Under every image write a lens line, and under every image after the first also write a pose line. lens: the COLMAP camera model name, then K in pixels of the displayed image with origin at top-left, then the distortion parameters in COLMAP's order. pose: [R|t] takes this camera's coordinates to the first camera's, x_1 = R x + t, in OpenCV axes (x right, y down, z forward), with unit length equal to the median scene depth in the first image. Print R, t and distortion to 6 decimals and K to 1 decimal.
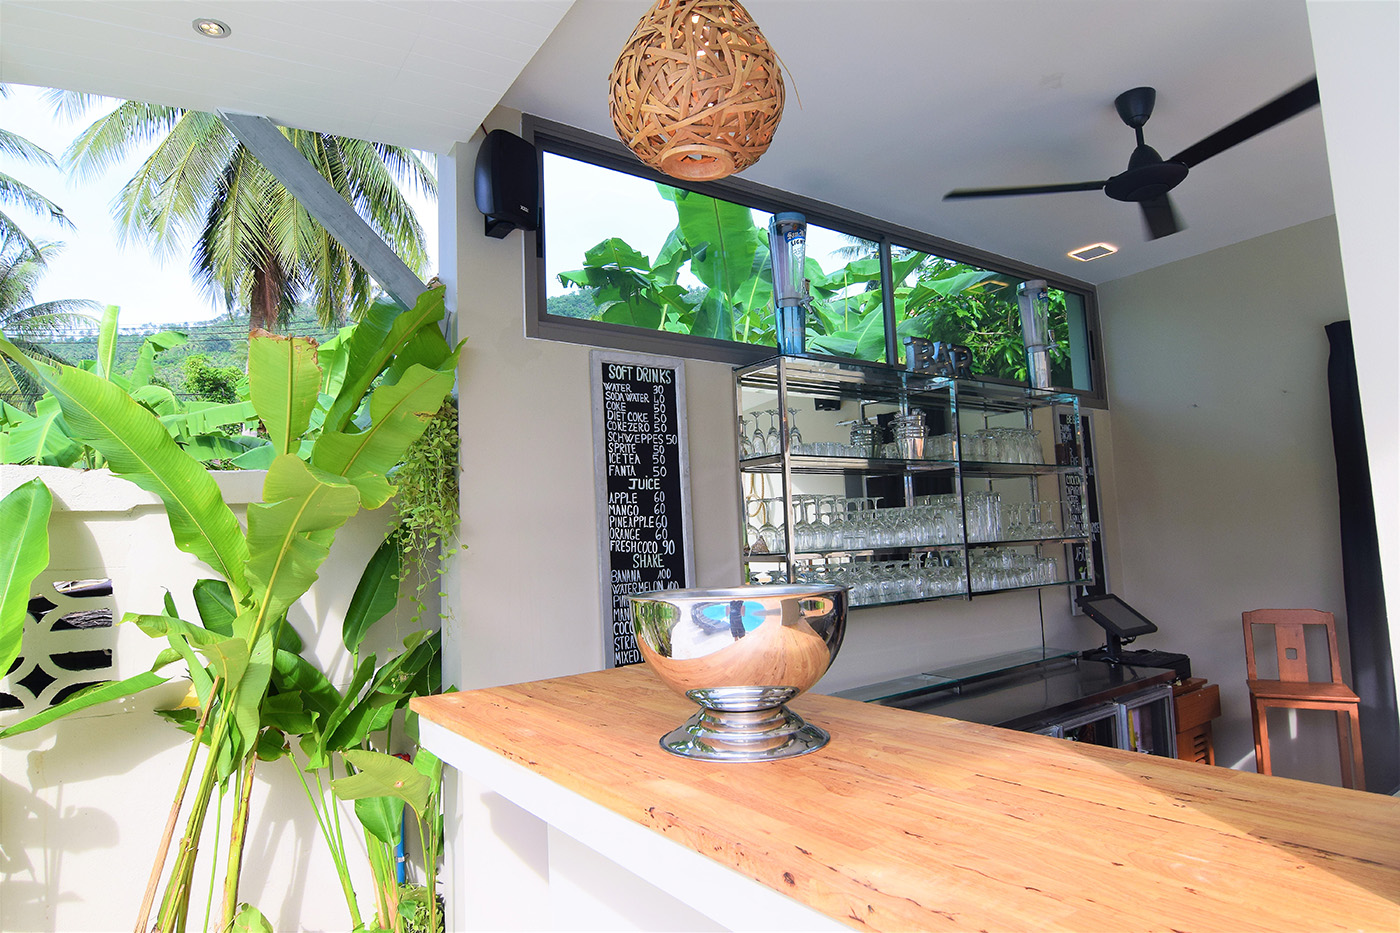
lens RADIAL K [[794.7, 0, 698.5], [0, 794.7, 472.9], [0, 0, 1]] dist [-0.001423, 0.000023]
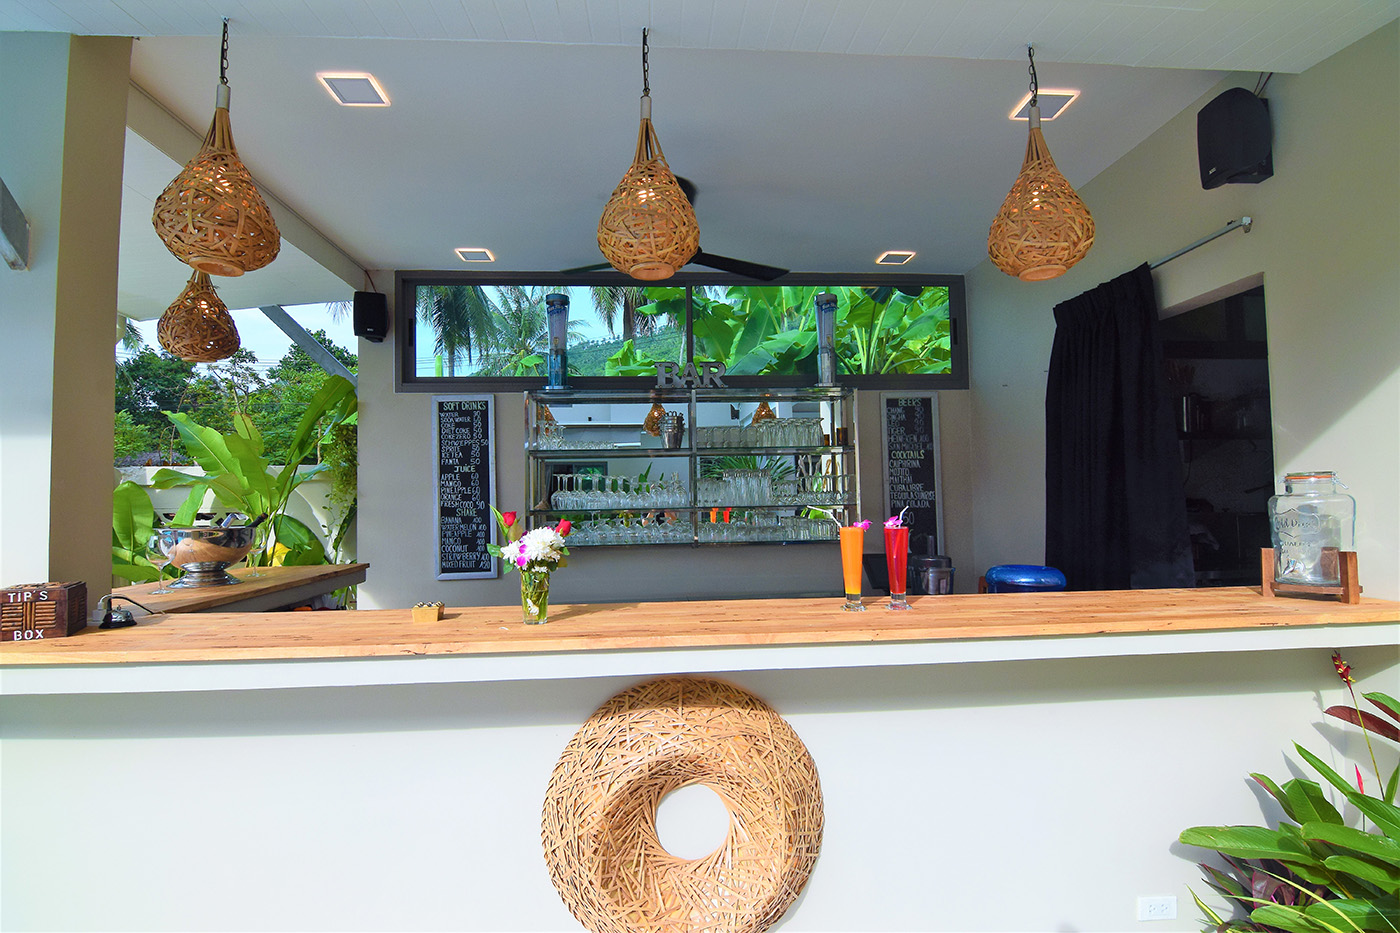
lens RADIAL K [[677.2, 0, 703.1], [0, 677.2, 462.8], [0, 0, 1]] dist [-0.003116, -0.000155]
pose [[0.863203, -0.008814, -0.504781, 1.145069], [0.033743, 0.998619, 0.040264, -0.042168], [0.503729, -0.051789, 0.862308, -0.026435]]
